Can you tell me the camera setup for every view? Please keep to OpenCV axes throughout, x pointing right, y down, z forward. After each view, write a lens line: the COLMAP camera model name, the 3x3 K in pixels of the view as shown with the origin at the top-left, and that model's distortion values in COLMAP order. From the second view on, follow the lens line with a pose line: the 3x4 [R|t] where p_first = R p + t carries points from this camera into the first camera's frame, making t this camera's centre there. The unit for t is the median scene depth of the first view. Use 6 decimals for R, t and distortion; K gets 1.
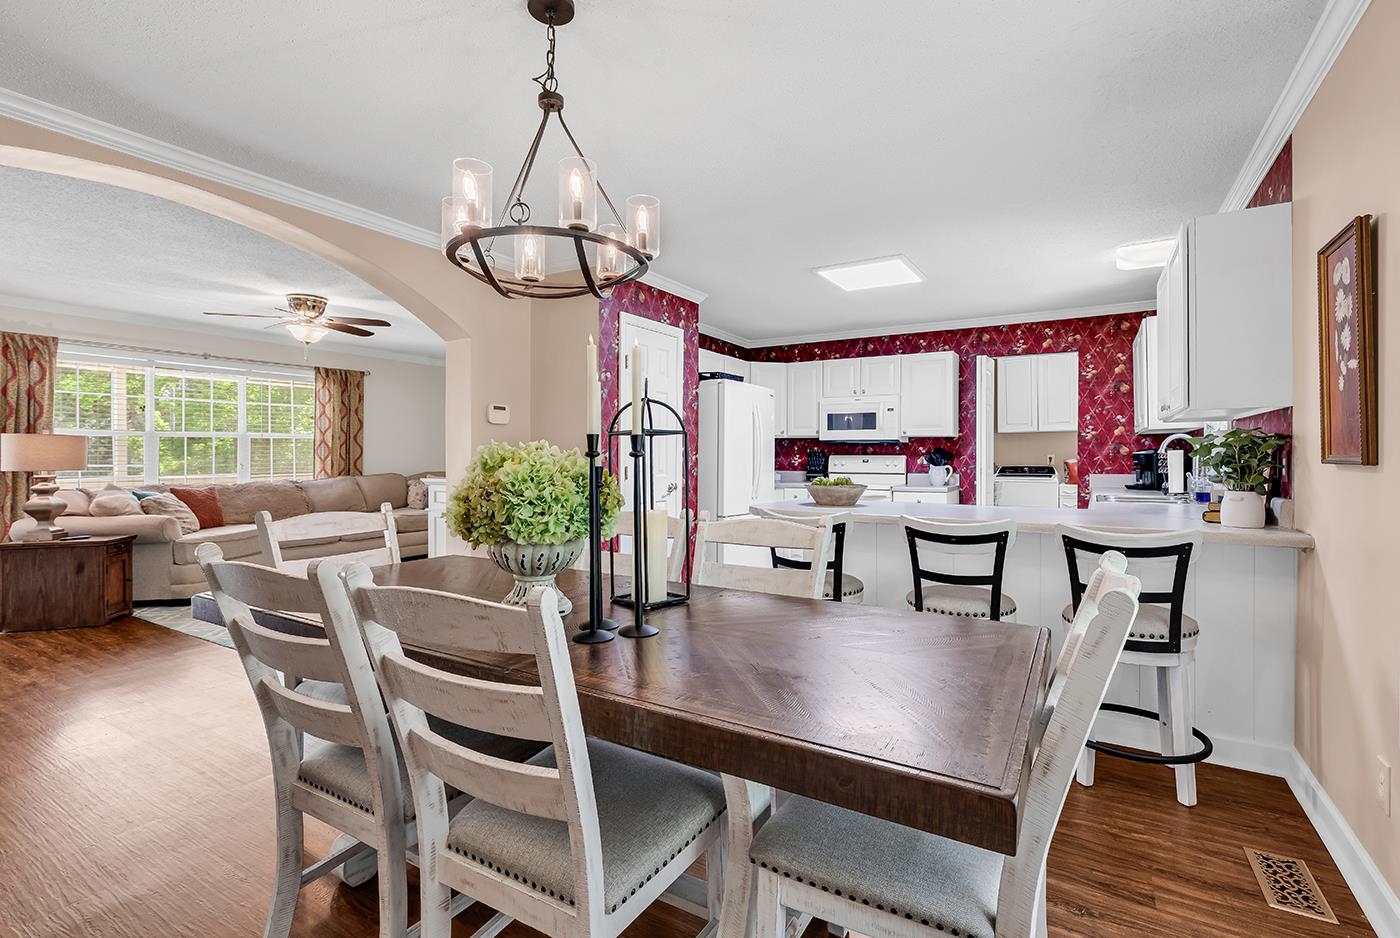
lens RADIAL K [[636.8, 0, 712.7], [0, 636.8, 449.4], [0, 0, 1]] dist [0.014527, -0.005444]
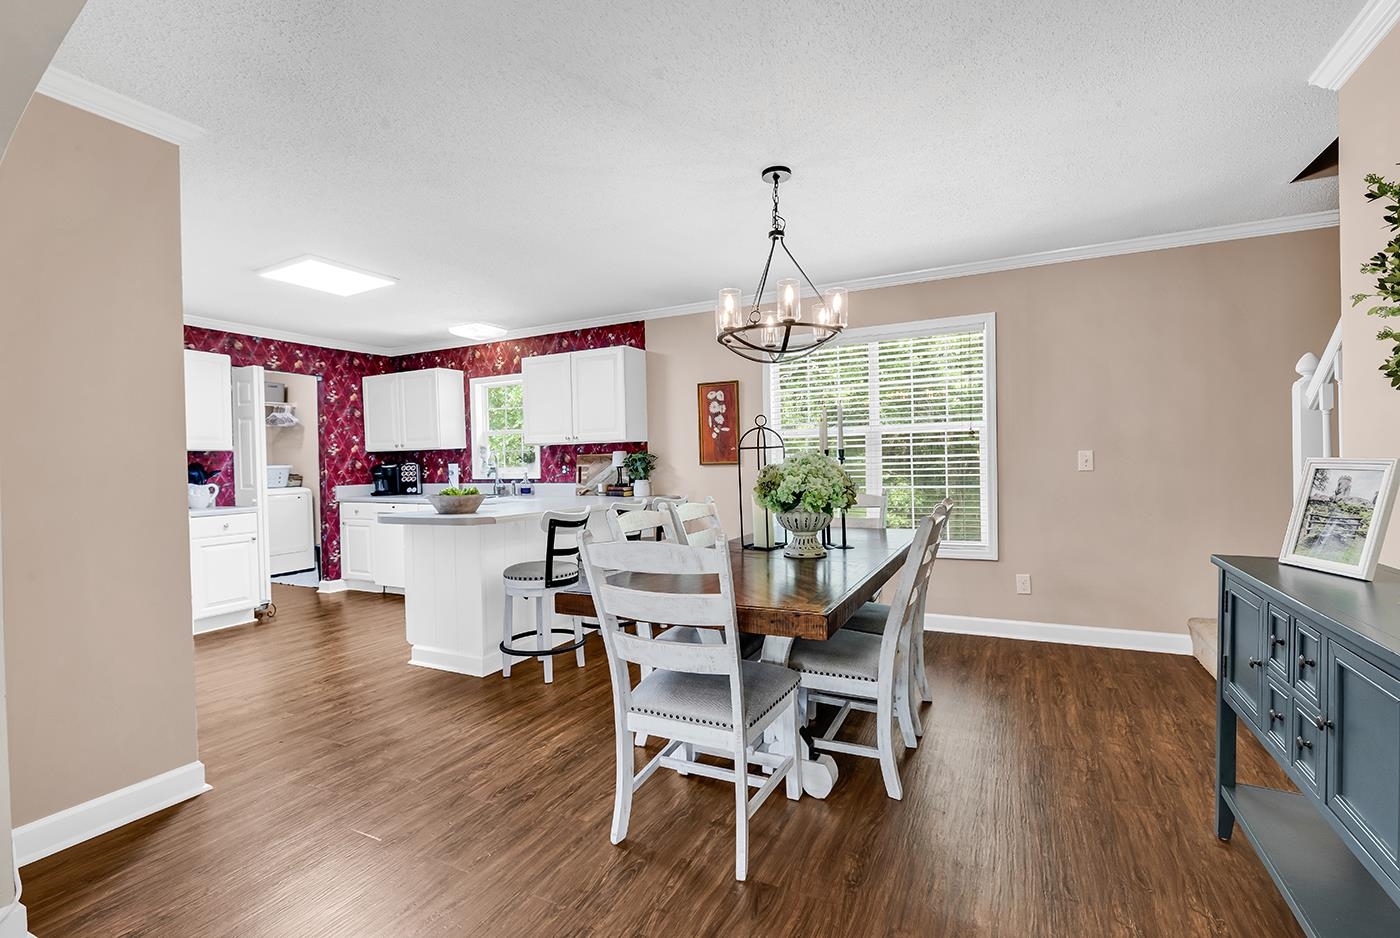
lens RADIAL K [[636.8, 0, 675.4], [0, 636.8, 470.0], [0, 0, 1]] dist [0.014527, -0.005444]
pose [[-0.035971, -0.013153, 0.999266, -0.582938], [0.007468, 0.999882, 0.013430, -0.000509], [-0.999325, 0.007946, -0.035868, 0.433320]]
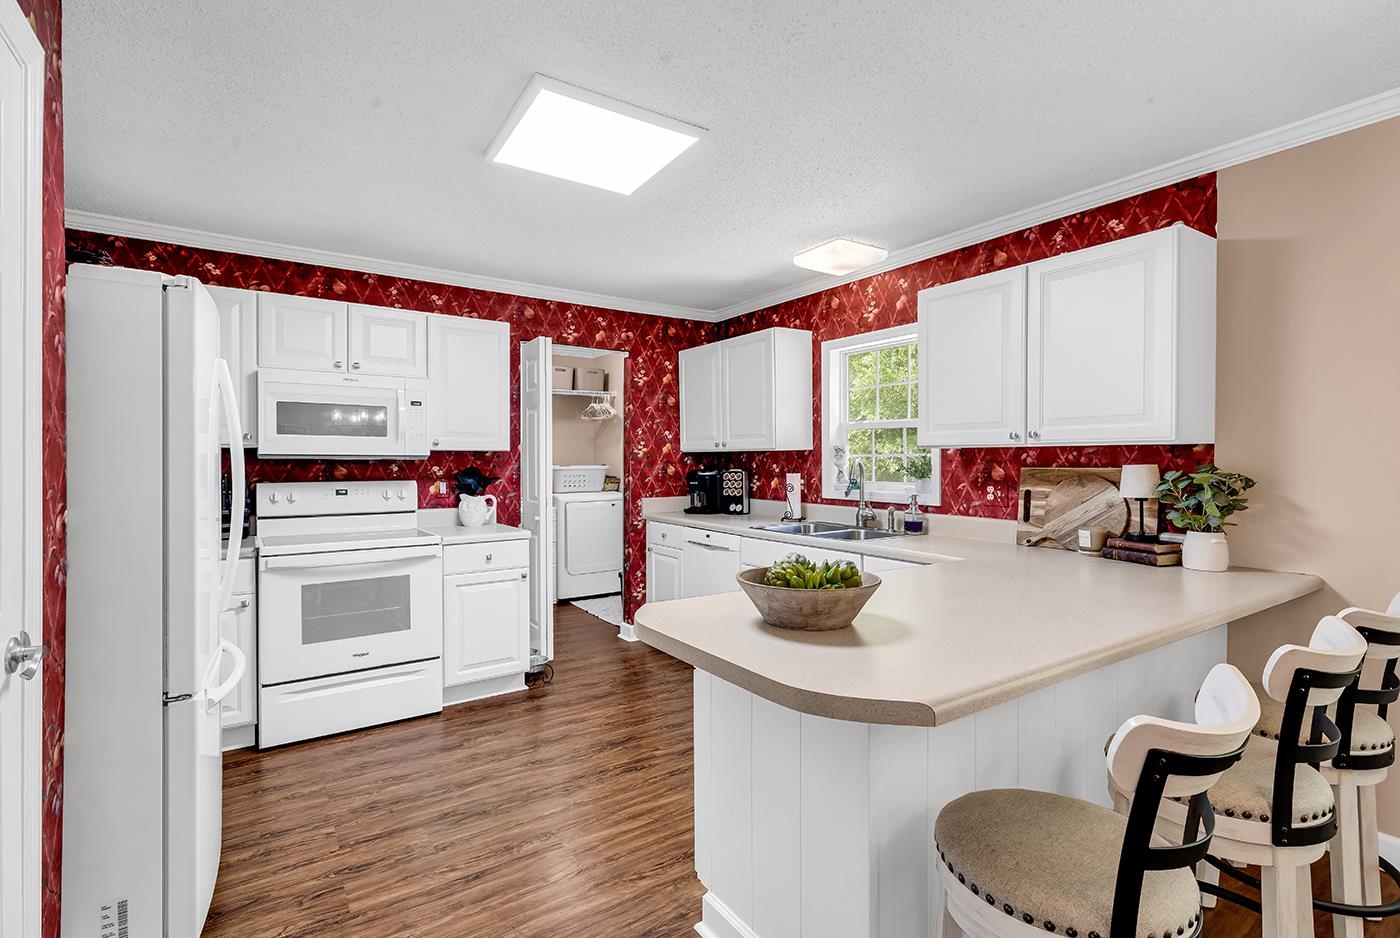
lens RADIAL K [[636.8, 0, 686.2], [0, 636.8, 466.5], [0, 0, 1]] dist [0.014527, -0.005444]
pose [[0.443649, -0.013702, 0.896096, -0.147525], [-0.010587, 0.999733, 0.020528, -0.021677], [-0.896138, -0.018594, 0.443385, 0.573210]]
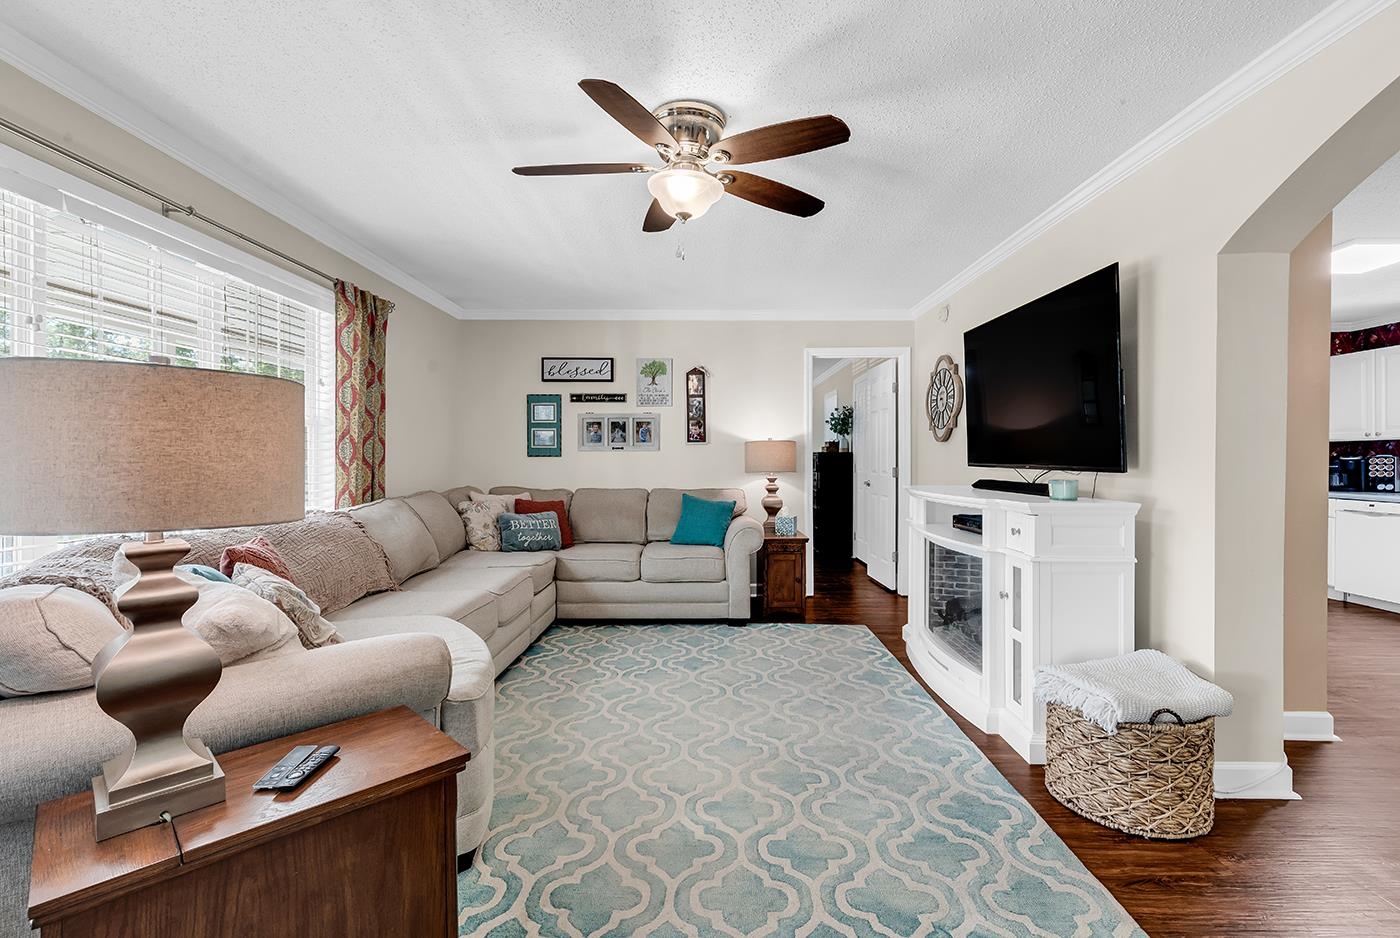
lens RADIAL K [[636.8, 0, 706.5], [0, 636.8, 455.4], [0, 0, 1]] dist [0.014527, -0.005444]
pose [[0.866063, 0.004448, 0.499916, -0.788778], [-0.006850, 0.999972, 0.002970, 0.003870], [-0.499889, -0.005996, 0.866069, 0.546479]]
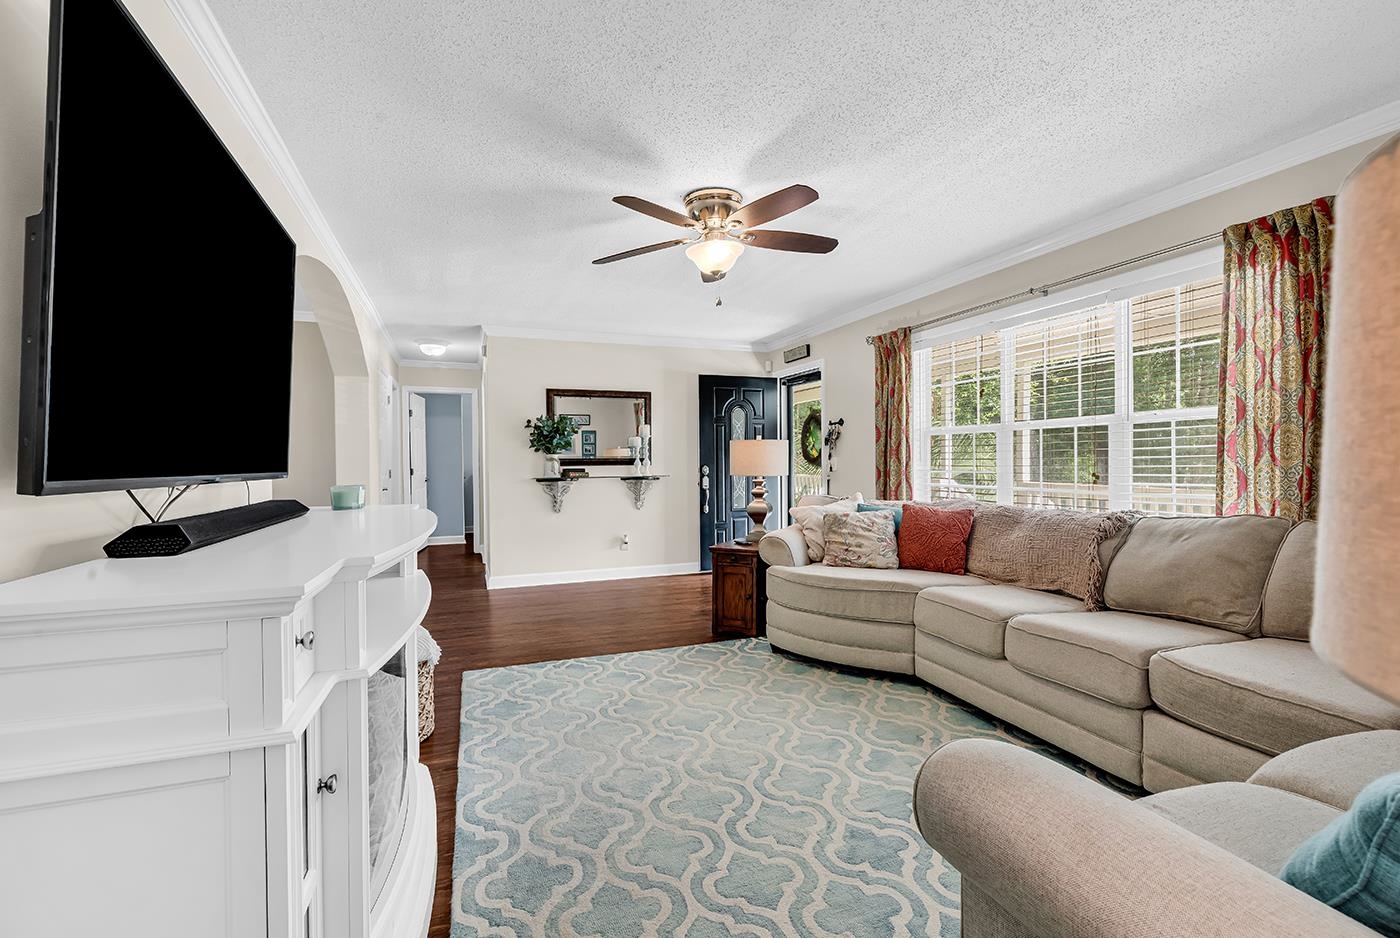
lens RADIAL K [[636.8, 0, 696.6], [0, 636.8, 461.3], [0, 0, 1]] dist [0.014527, -0.005444]
pose [[-0.640400, 0.008841, -0.767991, -0.144140], [0.017956, 0.999833, -0.003463, 0.009457], [0.767832, -0.016007, -0.640452, 1.274573]]
